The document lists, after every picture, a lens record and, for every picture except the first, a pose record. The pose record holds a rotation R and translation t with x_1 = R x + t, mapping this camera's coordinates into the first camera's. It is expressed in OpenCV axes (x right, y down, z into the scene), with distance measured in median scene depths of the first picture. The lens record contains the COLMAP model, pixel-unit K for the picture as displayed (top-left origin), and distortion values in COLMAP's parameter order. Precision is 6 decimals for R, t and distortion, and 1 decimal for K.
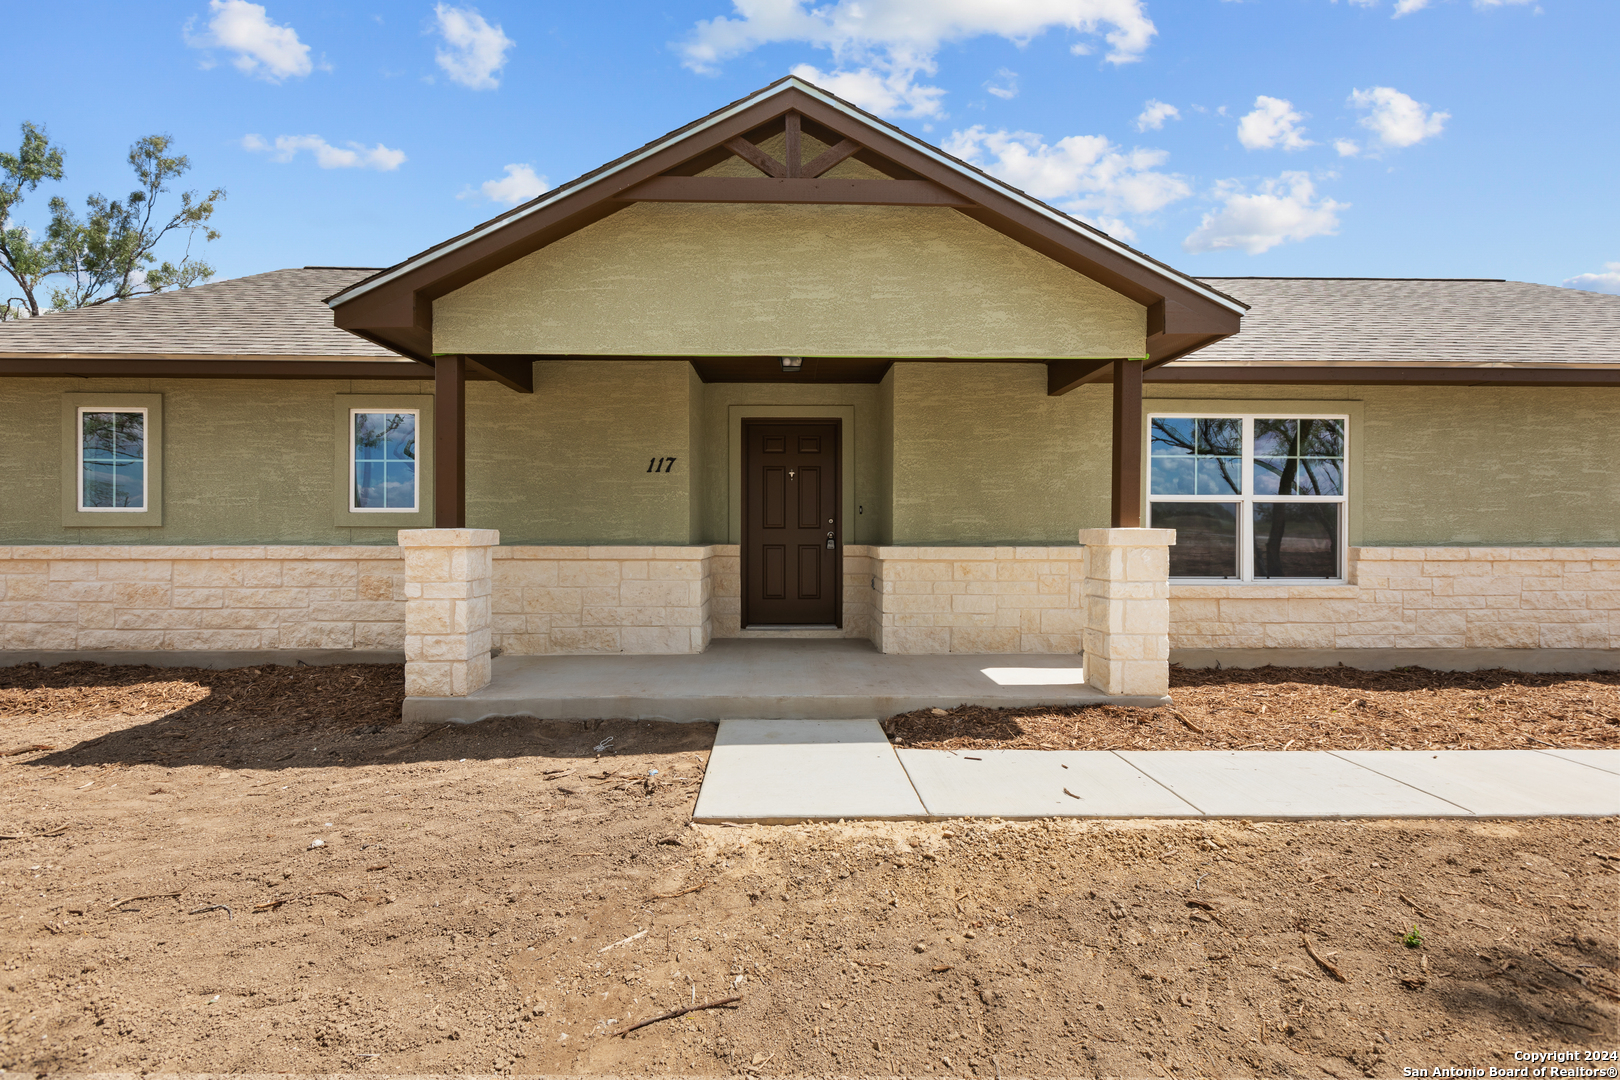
lens RADIAL K [[721.6, 0, 806.2], [0, 721.6, 535.4], [0, 0, 1]] dist [0.000742, 0.000551]
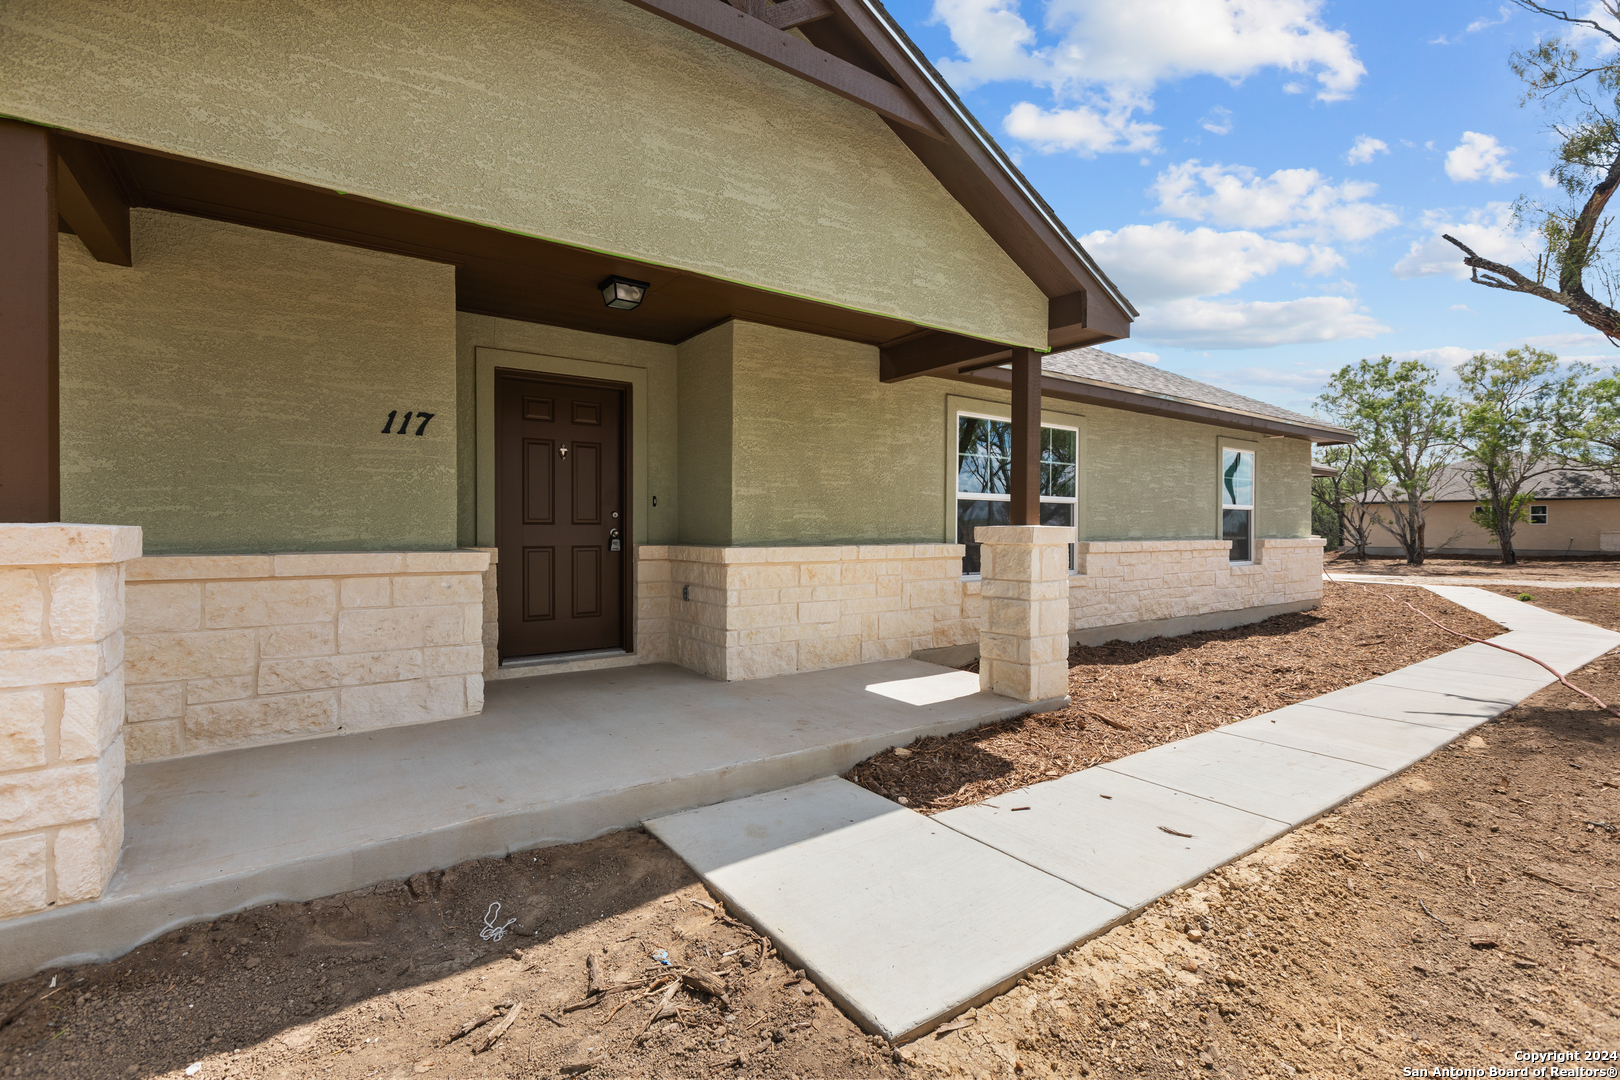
lens RADIAL K [[721.6, 0, 806.2], [0, 721.6, 535.4], [0, 0, 1]] dist [0.000742, 0.000551]
pose [[0.831494, -0.005513, 0.555506, -0.264257], [0.001544, 0.999970, 0.007613, -0.003954], [-0.555531, -0.005473, 0.831478, 0.286918]]
